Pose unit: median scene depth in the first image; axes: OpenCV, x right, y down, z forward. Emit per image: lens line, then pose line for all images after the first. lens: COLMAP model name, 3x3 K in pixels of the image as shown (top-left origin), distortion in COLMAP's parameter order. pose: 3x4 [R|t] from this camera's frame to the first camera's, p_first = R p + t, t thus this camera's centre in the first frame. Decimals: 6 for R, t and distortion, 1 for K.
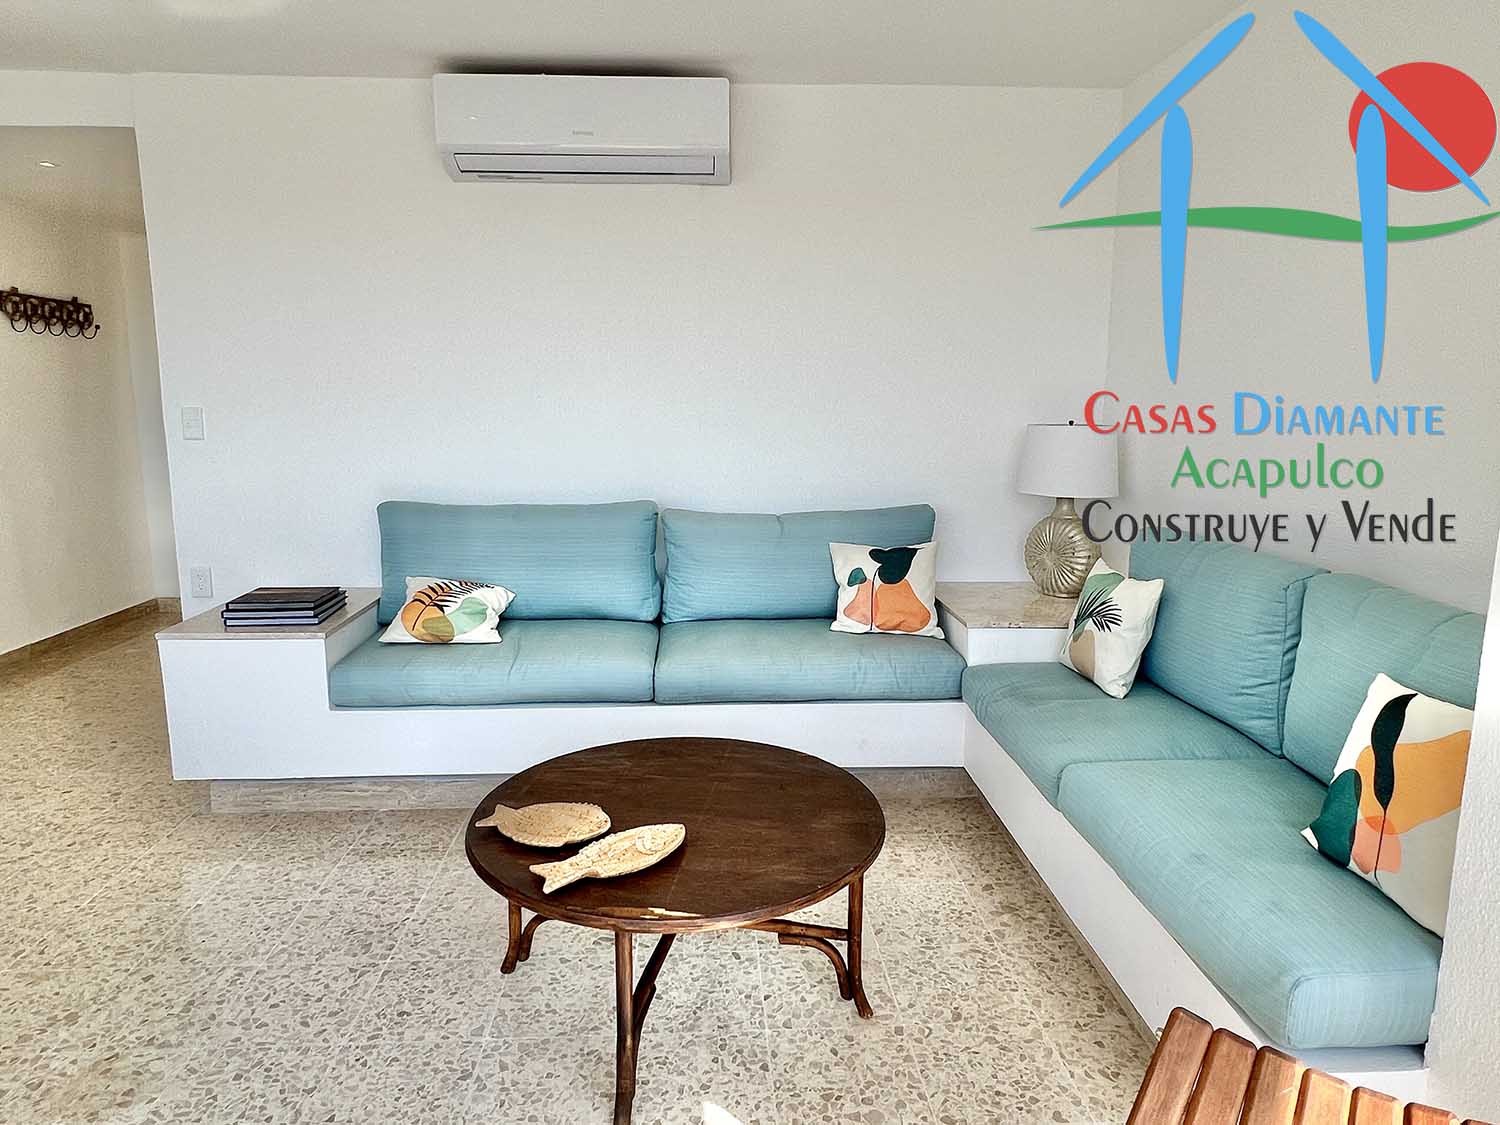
lens RADIAL K [[944.6, 0, 743.6], [0, 944.6, 556.0], [0, 0, 1]] dist [-0.003500, -0.001633]
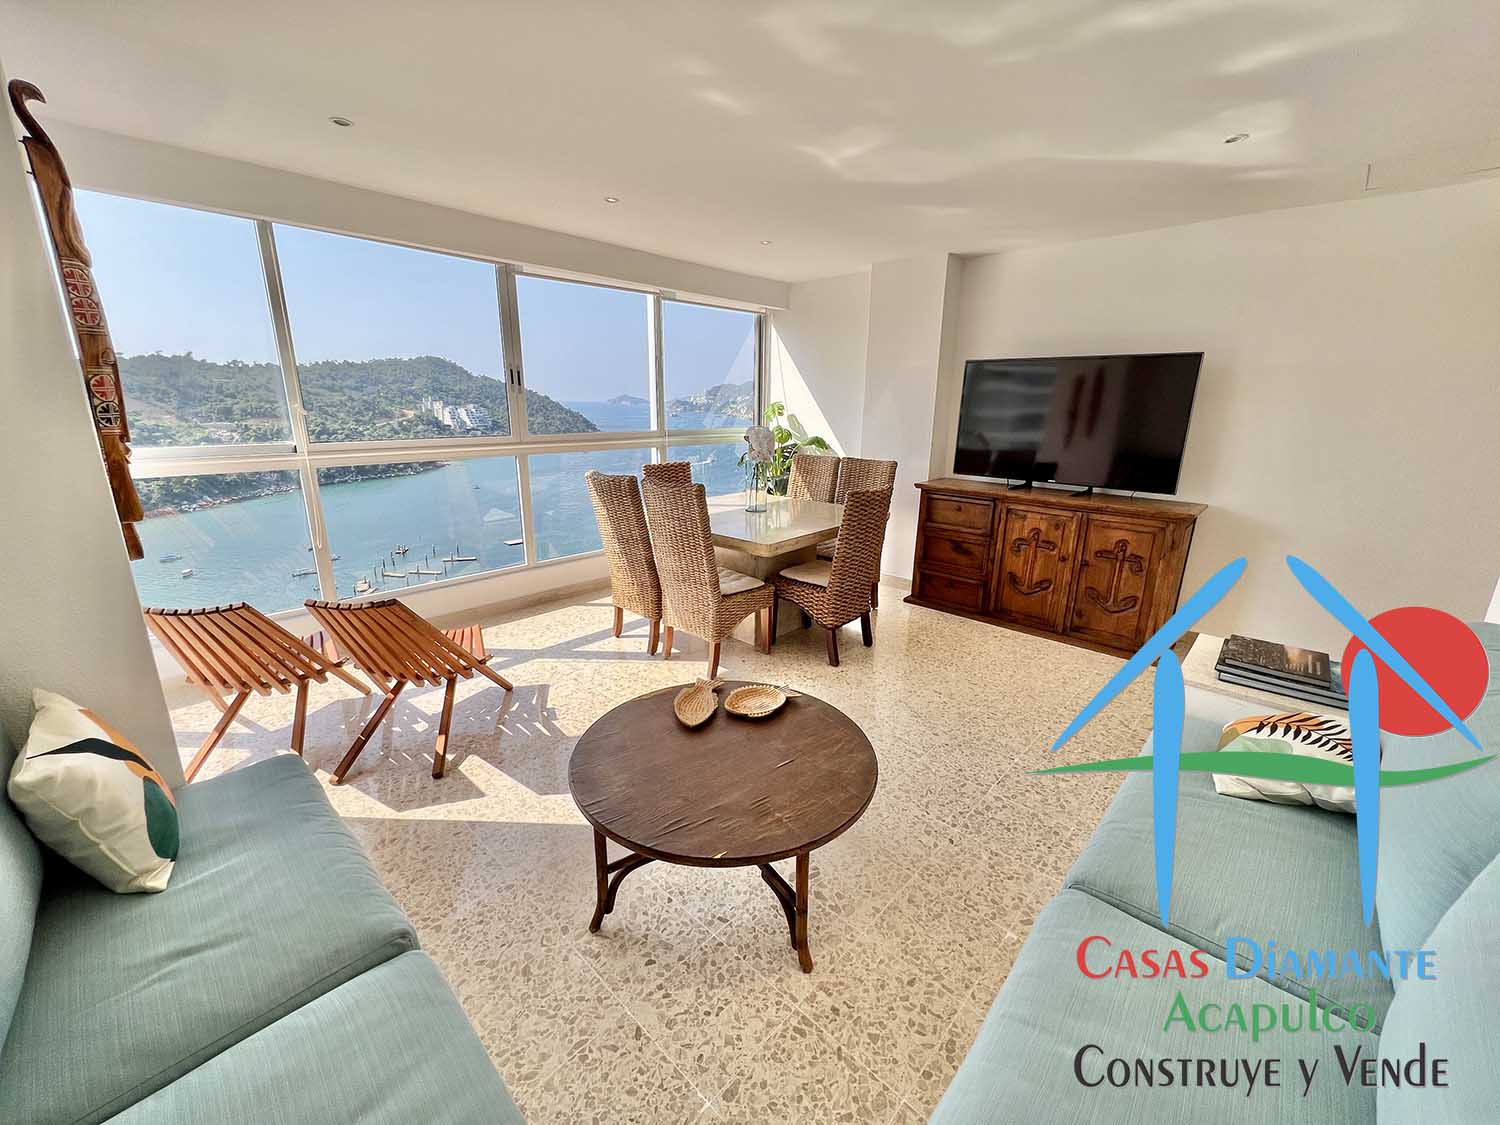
lens RADIAL K [[597.5, 0, 747.6], [0, 597.5, 560.4], [0, 0, 1]] dist [-0.000582, 0.000058]
pose [[-0.722184, 0.167916, -0.671010, 0.286118], [-0.128375, 0.920696, 0.368563, -0.197560], [0.679684, 0.352312, -0.643356, 0.963645]]
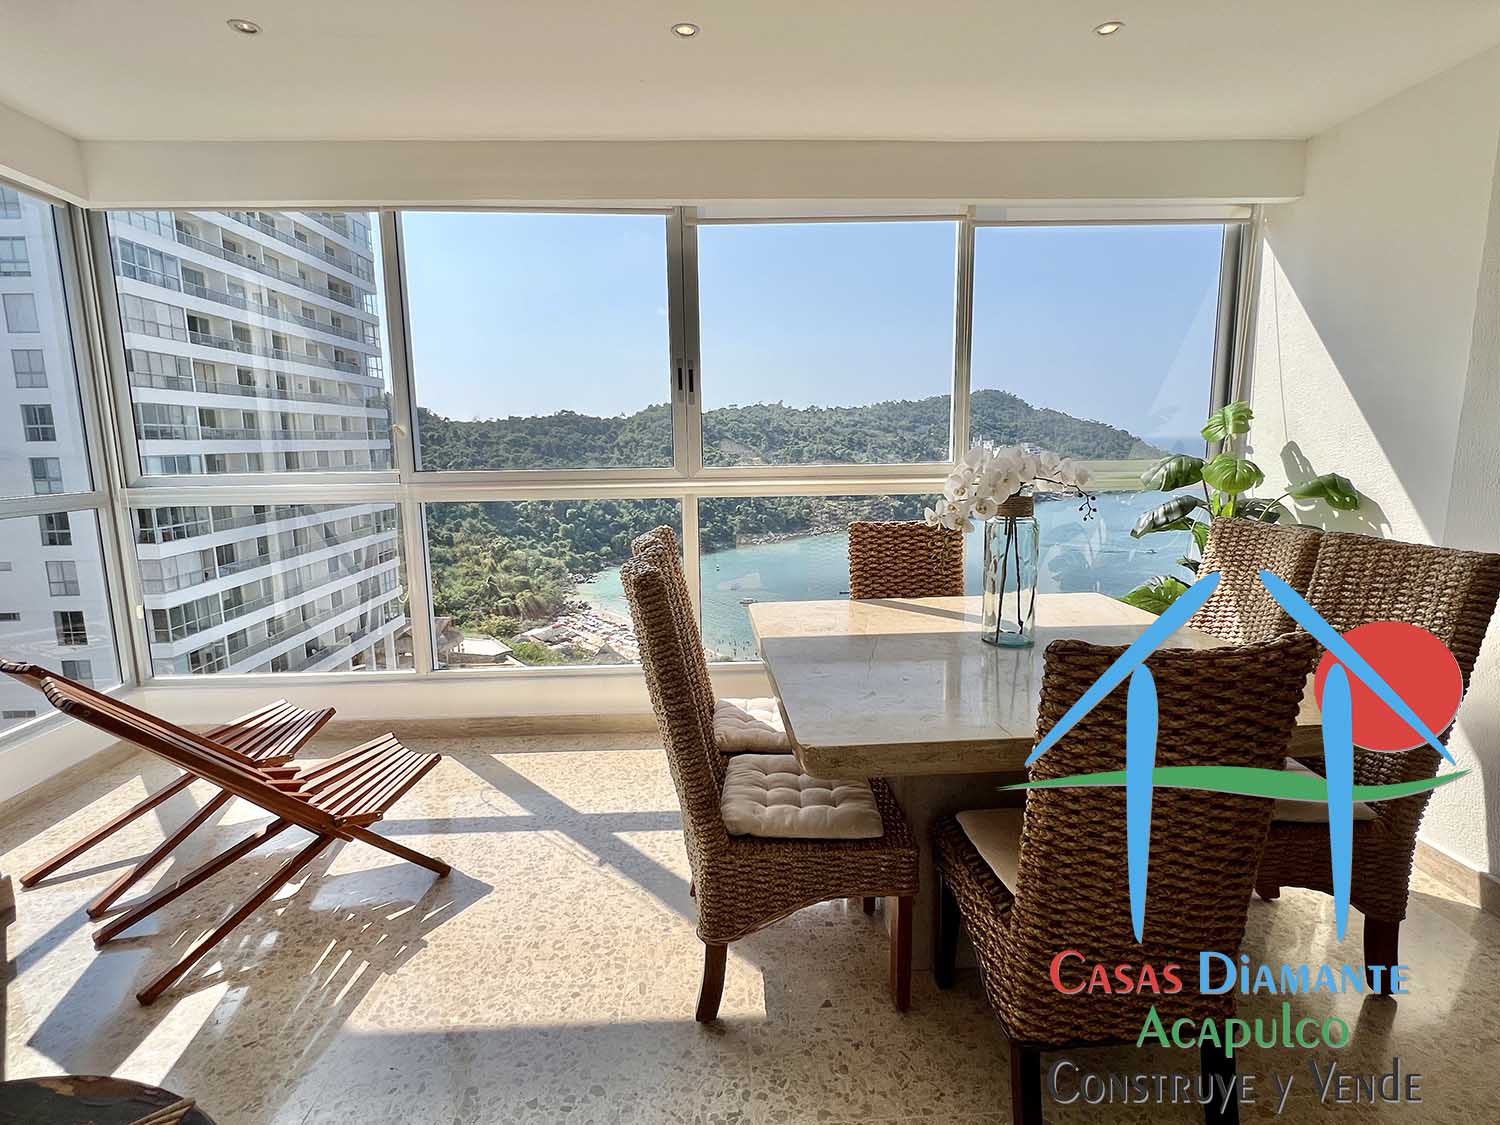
lens RADIAL K [[756.1, 0, 742.9], [0, 756.1, 561.7], [0, 0, 1]] dist [-0.001341, 0.000429]
pose [[-0.999910, 0.009202, 0.009752, -0.348192], [0.011858, 0.946392, 0.322802, -0.125273], [-0.006258, 0.322888, -0.946416, 0.755818]]
